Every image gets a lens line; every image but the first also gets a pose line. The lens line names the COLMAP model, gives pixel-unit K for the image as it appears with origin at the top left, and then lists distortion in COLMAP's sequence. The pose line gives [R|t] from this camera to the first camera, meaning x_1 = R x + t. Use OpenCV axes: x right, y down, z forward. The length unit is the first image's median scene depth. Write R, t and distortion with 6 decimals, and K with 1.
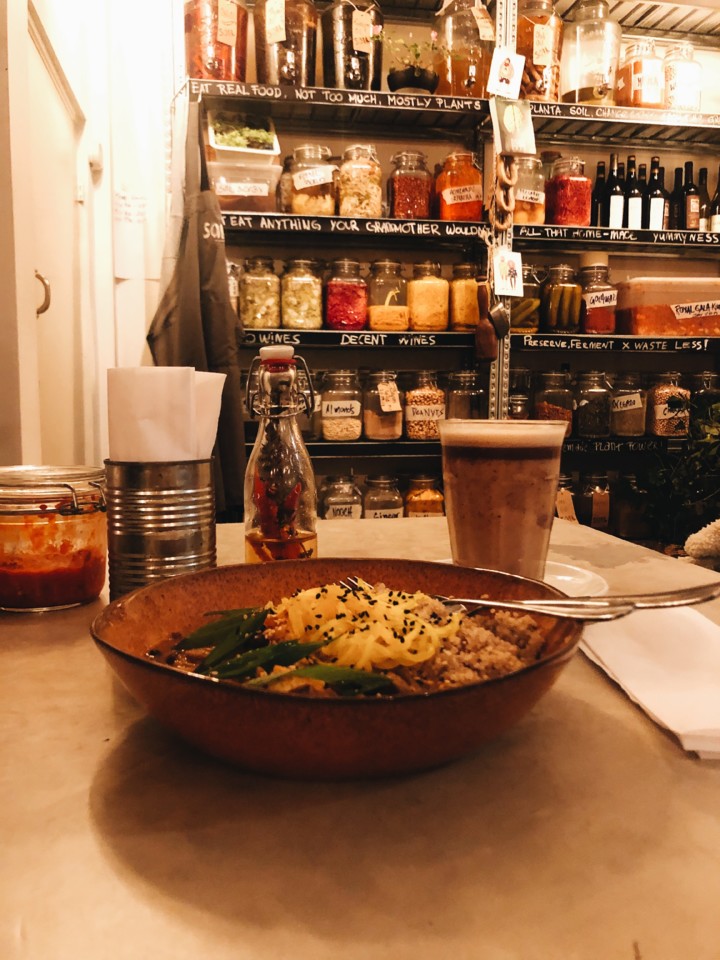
lens RADIAL K [[774.1, 0, 364.1], [0, 774.1, 479.5], [0, 0, 1]] dist [-0.013274, -0.005617]
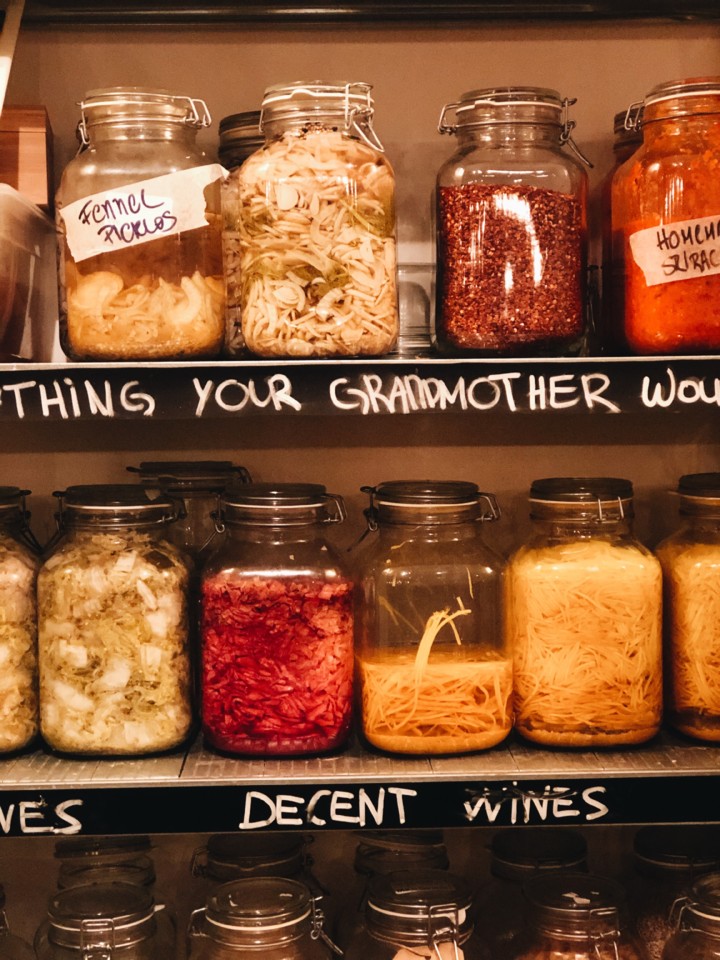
lens RADIAL K [[1613.2, 0, 358.7], [0, 1613.2, 480.7], [0, 0, 1]] dist [0.051362, 0.000000]
pose [[0.989855, -0.006148, -0.141947, 0.088542], [-0.003434, 0.997736, -0.067163, -0.254435], [0.142039, 0.066969, 0.987593, 0.448476]]
